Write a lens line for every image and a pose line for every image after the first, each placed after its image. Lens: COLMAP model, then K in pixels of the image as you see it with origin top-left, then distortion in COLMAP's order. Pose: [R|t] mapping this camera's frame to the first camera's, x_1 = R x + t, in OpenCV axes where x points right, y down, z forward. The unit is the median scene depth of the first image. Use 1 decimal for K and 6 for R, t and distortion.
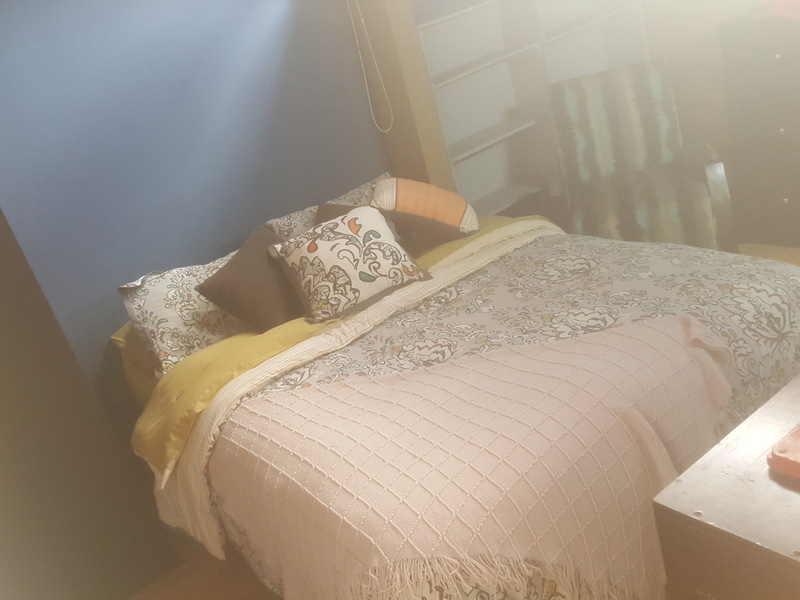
lens RADIAL K [[790.7, 0, 387.7], [0, 790.7, 336.7], [0, 0, 1]] dist [0.174207, -0.355762]
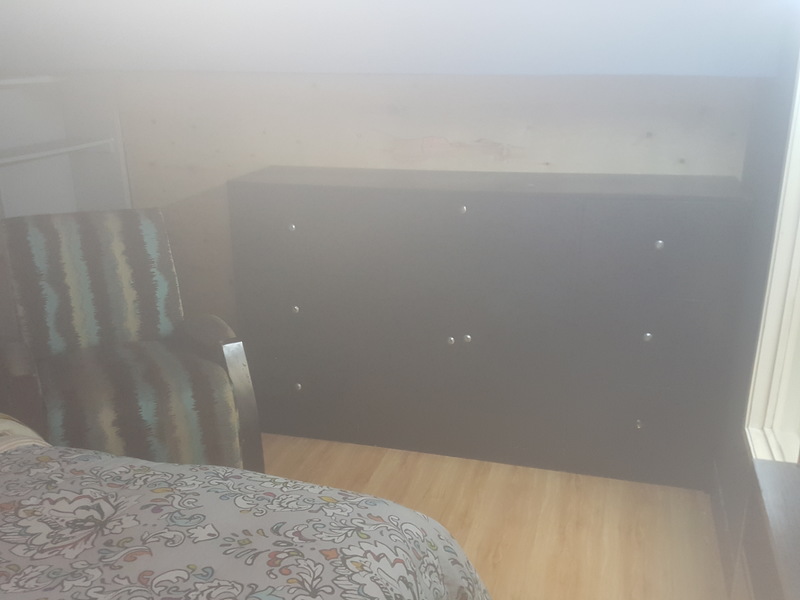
lens RADIAL K [[790.7, 0, 387.7], [0, 790.7, 336.7], [0, 0, 1]] dist [0.174207, -0.355762]
pose [[0.780256, 0.053724, 0.623149, 0.034667], [0.061069, 0.985000, -0.161386, -0.105371], [-0.622472, 0.163977, 0.765271, 0.371121]]
